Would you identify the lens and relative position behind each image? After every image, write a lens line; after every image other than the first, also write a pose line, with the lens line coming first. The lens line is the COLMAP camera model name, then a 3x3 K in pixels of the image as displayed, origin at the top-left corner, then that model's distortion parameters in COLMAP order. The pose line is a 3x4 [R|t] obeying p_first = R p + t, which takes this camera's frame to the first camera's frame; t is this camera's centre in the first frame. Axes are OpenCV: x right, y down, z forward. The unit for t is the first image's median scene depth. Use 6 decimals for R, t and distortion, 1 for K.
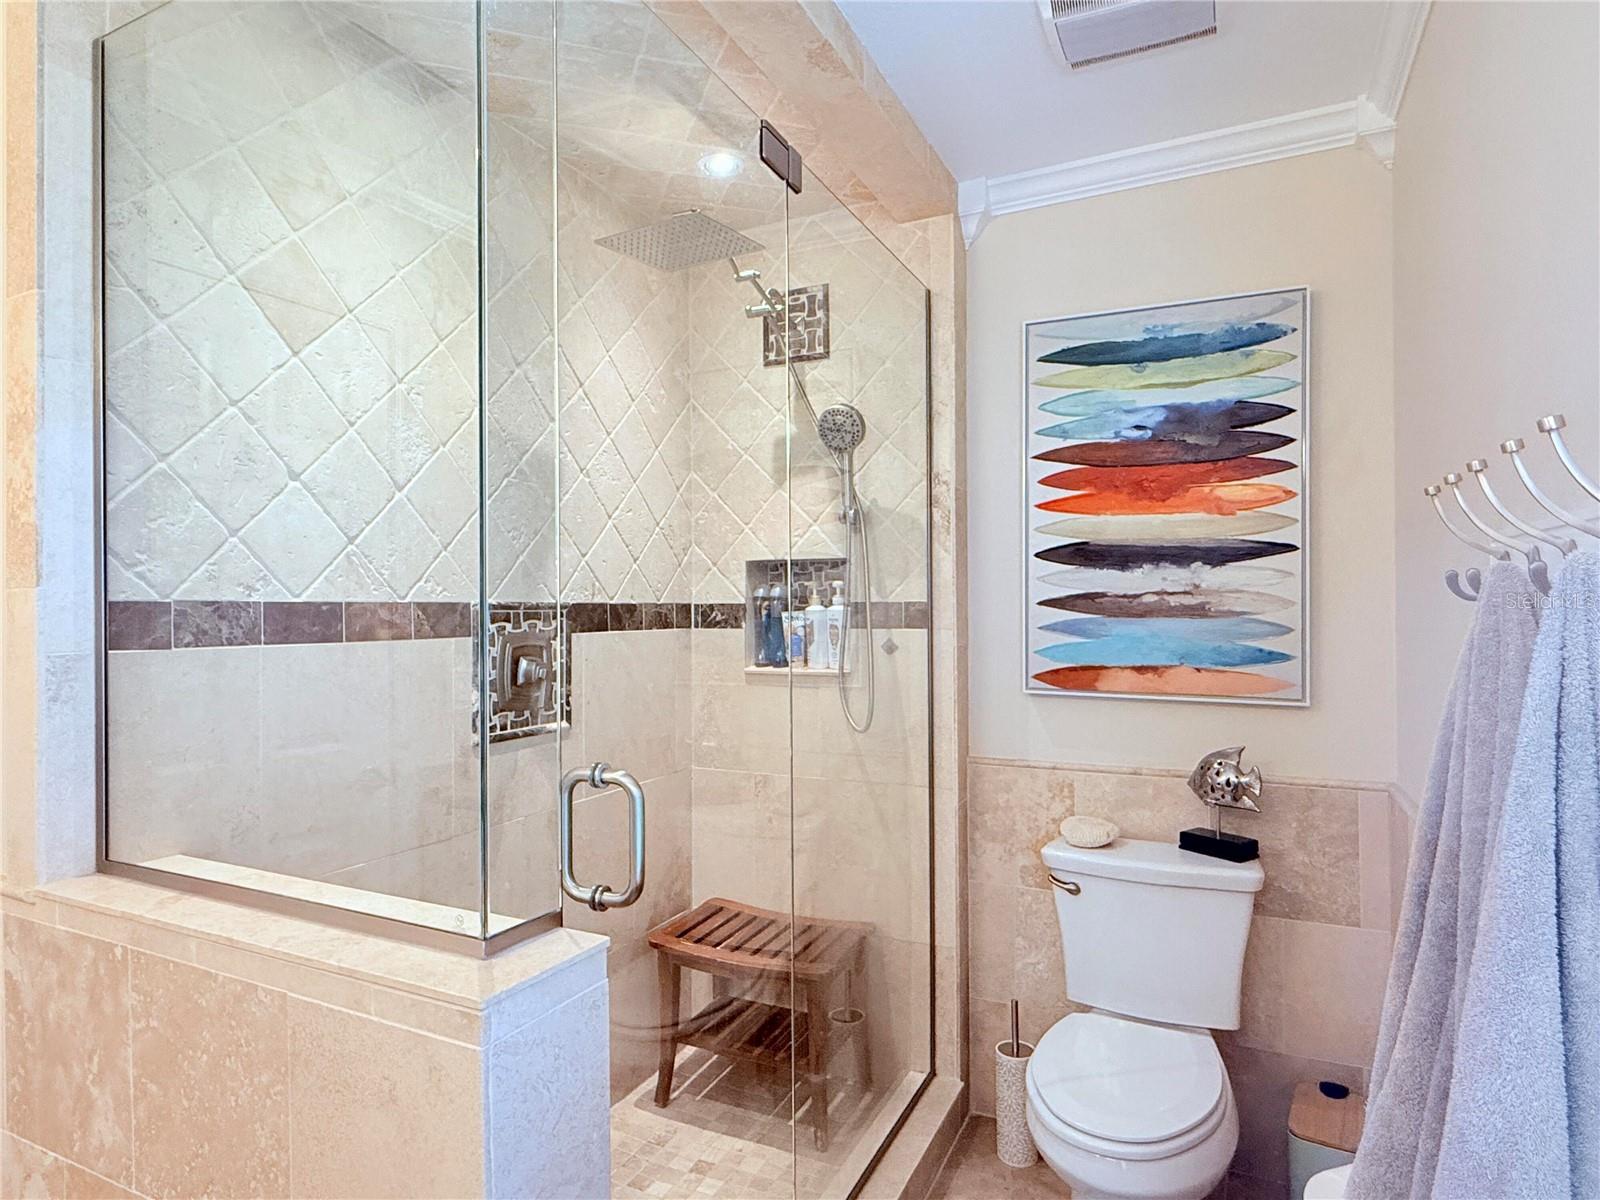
lens RADIAL K [[927.0, 0, 800.0], [0, 927.0, 600.0], [0, 0, 1]] dist [-0.001206, -0.001185]
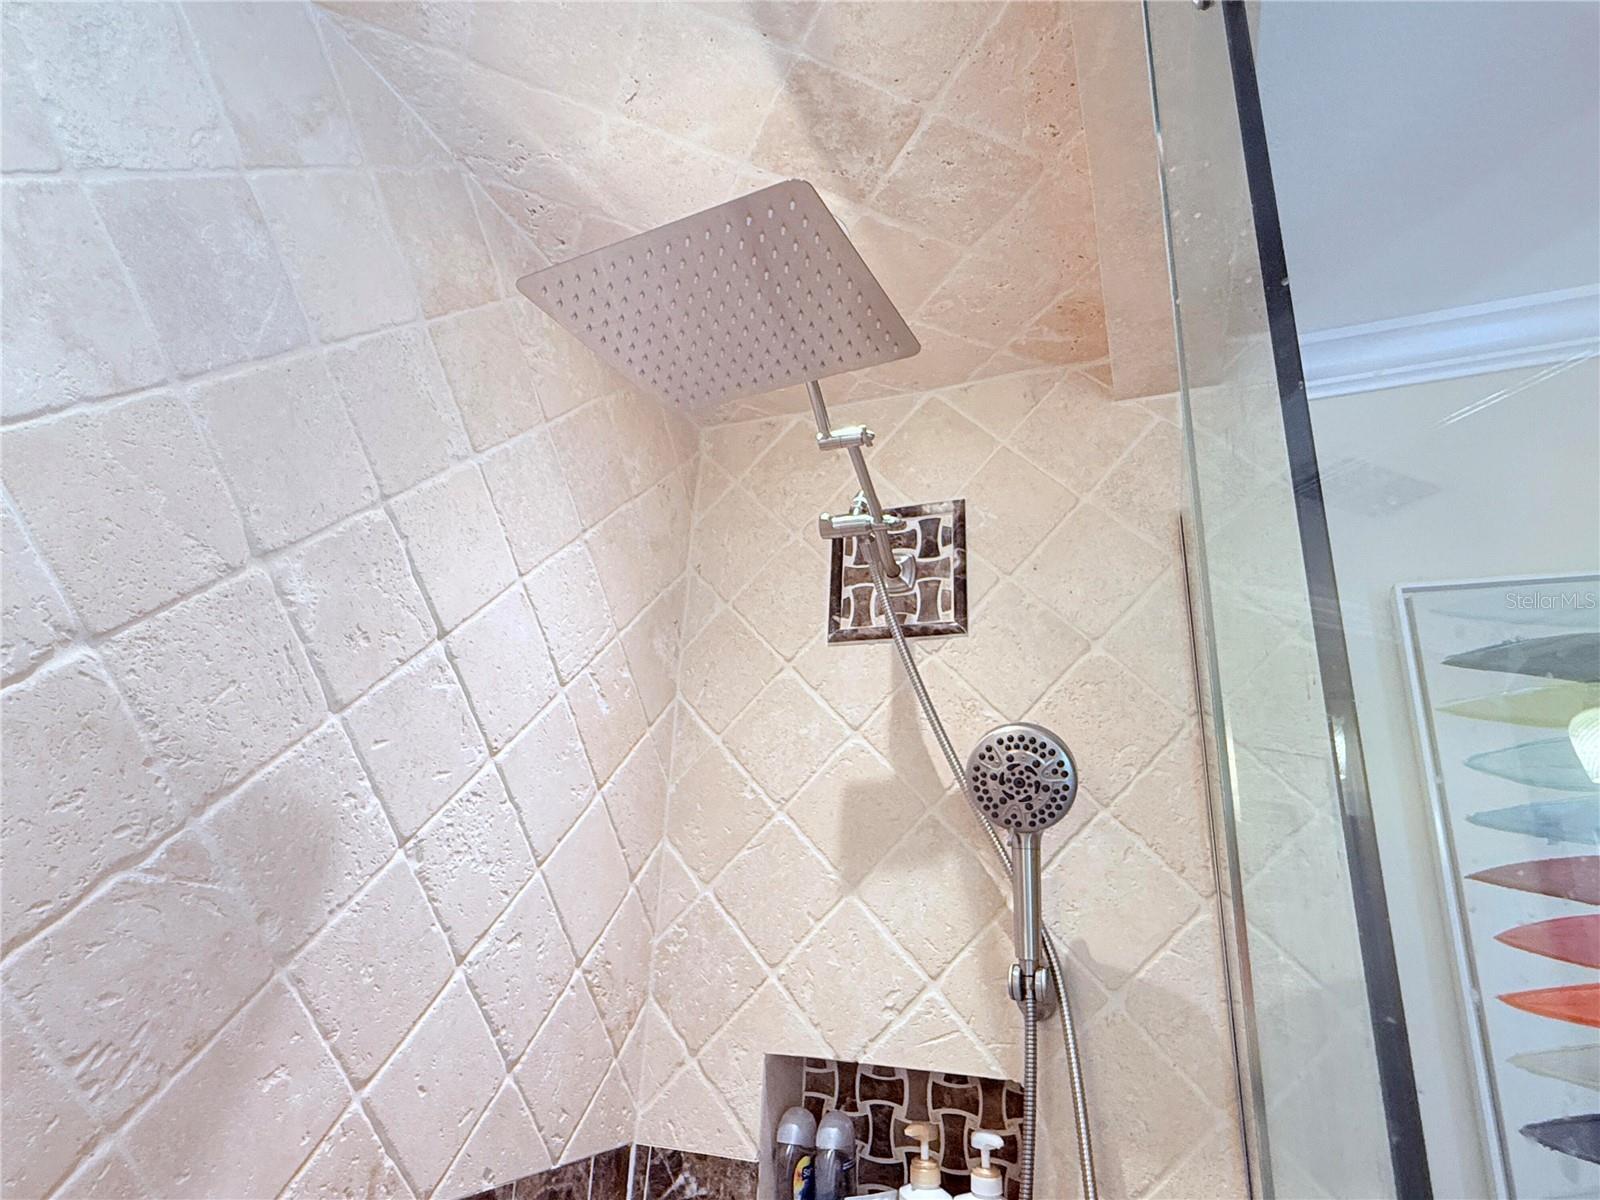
lens RADIAL K [[927.0, 0, 800.0], [0, 927.0, 600.0], [0, 0, 1]] dist [-0.001206, -0.001185]
pose [[0.995167, 0.081325, 0.055031, -0.087425], [-0.057871, 0.938498, -0.340400, -0.099885], [-0.079329, 0.335570, 0.938669, 0.521552]]
